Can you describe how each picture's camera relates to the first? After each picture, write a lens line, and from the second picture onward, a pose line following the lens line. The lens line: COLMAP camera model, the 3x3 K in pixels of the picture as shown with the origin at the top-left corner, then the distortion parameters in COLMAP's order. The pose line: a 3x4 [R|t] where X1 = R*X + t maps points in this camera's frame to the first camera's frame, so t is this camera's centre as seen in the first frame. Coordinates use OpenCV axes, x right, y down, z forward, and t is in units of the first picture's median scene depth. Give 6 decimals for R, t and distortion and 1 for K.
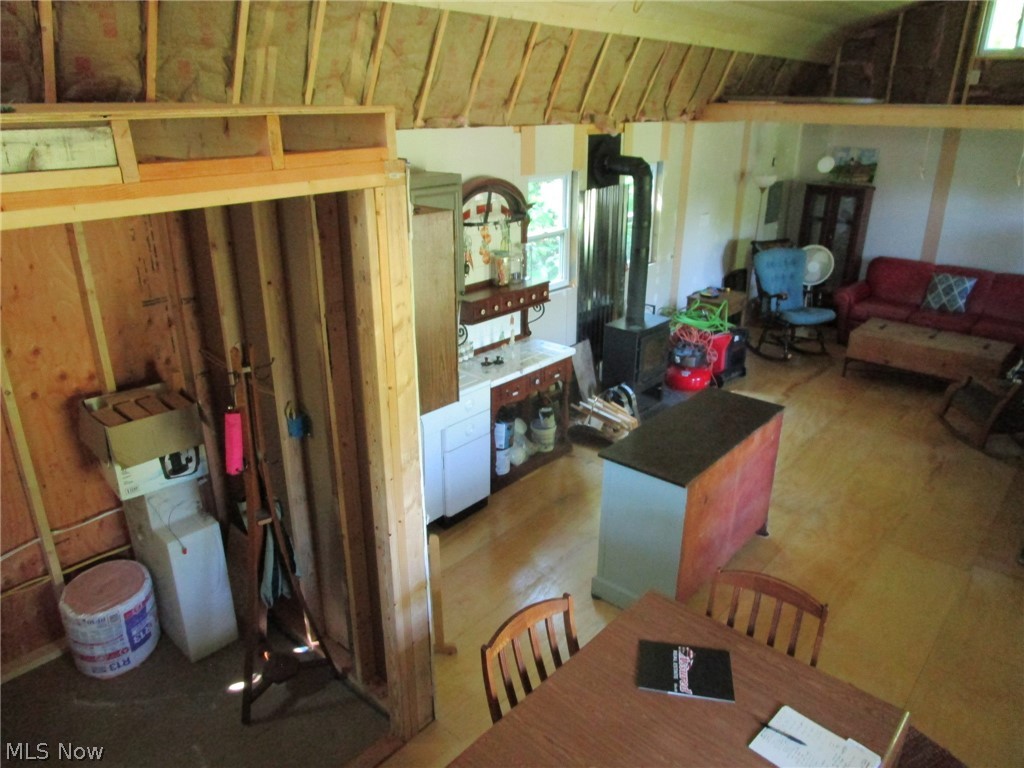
lens RADIAL K [[729.6, 0, 505.7], [0, 729.6, 387.3], [0, 0, 1]] dist [-0.032014, 0.011818]
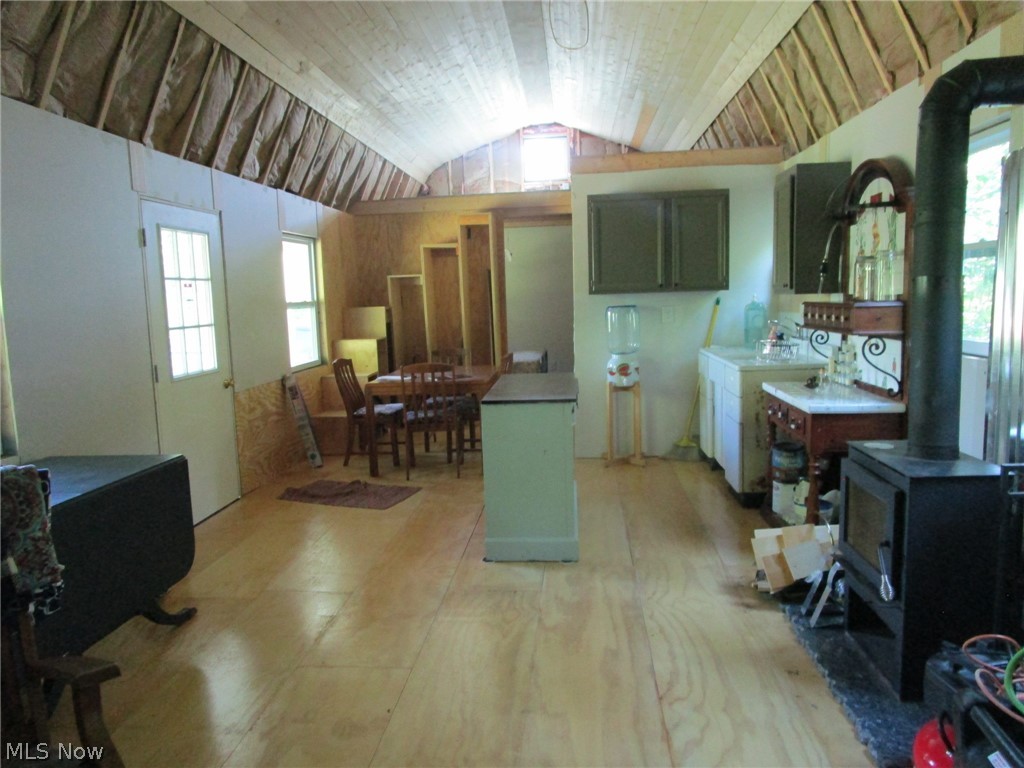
lens RADIAL K [[729.6, 0, 507.2], [0, 729.6, 388.5], [0, 0, 1]] dist [-0.032014, 0.011818]
pose [[-0.808146, 0.099418, -0.580531, 0.543947], [-0.187168, 0.891209, 0.413176, -0.223885], [0.558452, 0.442563, -0.701619, 1.016957]]
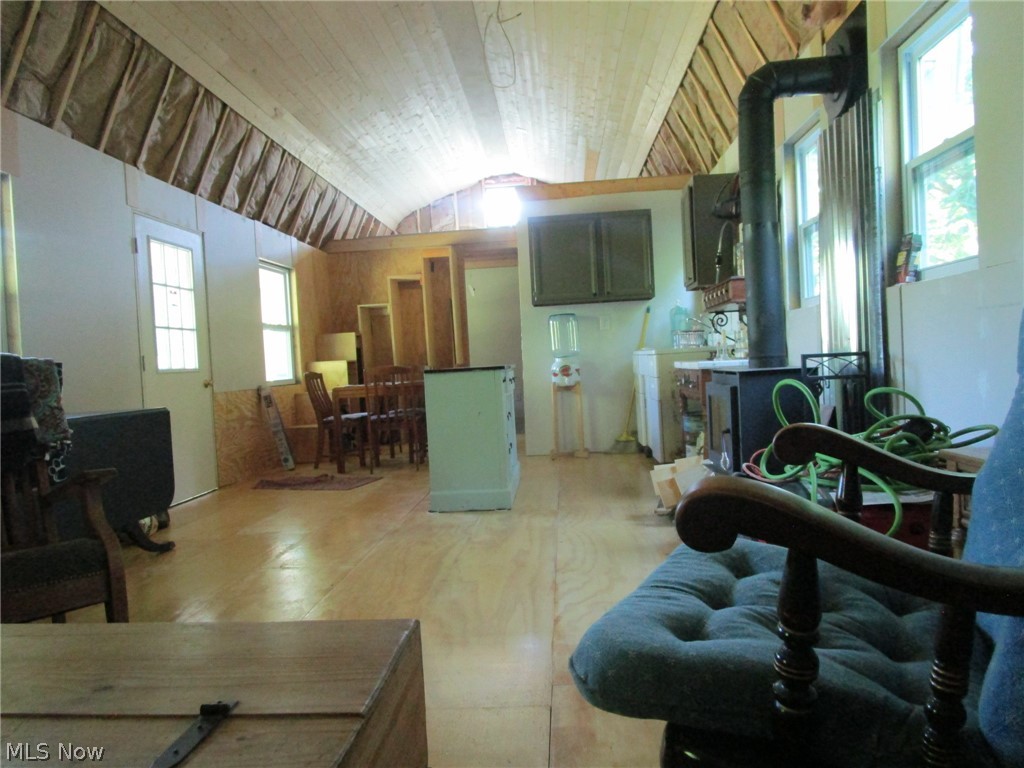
lens RADIAL K [[729.6, 0, 507.7], [0, 729.6, 388.6], [0, 0, 1]] dist [-0.032014, 0.011818]
pose [[-0.795055, 0.062356, -0.603323, 0.571450], [-0.173682, 0.929643, 0.324960, -0.191488], [0.581138, 0.363148, -0.728287, 1.141378]]
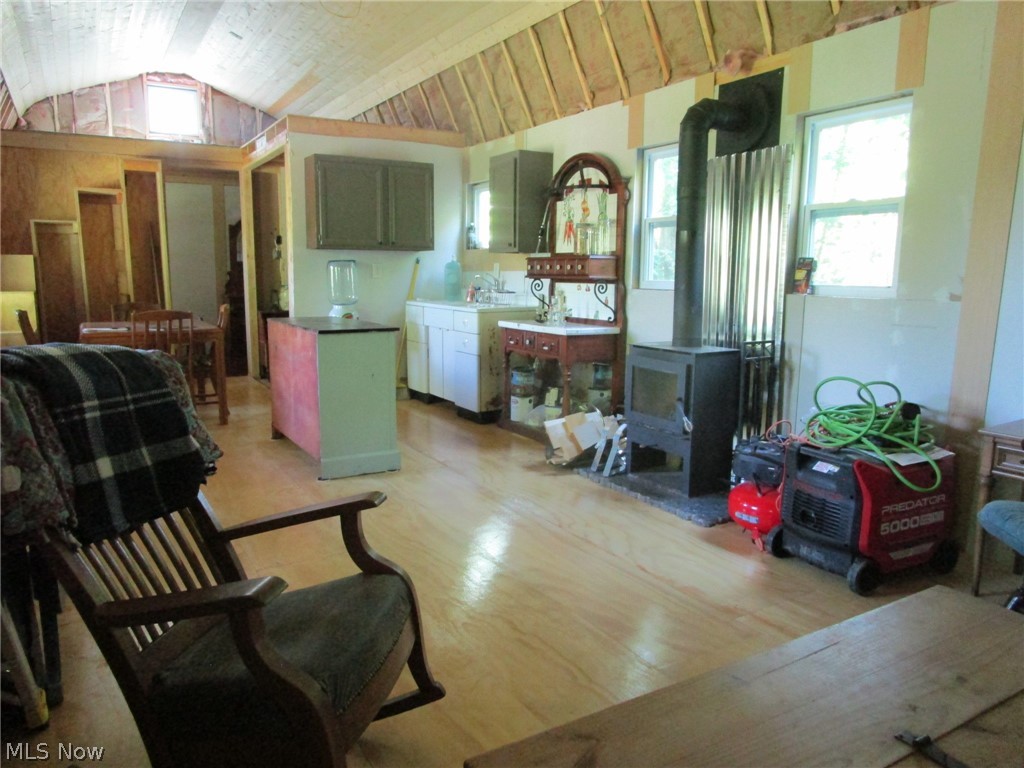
lens RADIAL K [[729.6, 0, 508.4], [0, 729.6, 389.3], [0, 0, 1]] dist [-0.032014, 0.011818]
pose [[-0.309807, 0.147131, -0.939347, 0.760391], [-0.357880, 0.897253, 0.258571, -0.151184], [0.880875, 0.416280, -0.225321, 0.914760]]
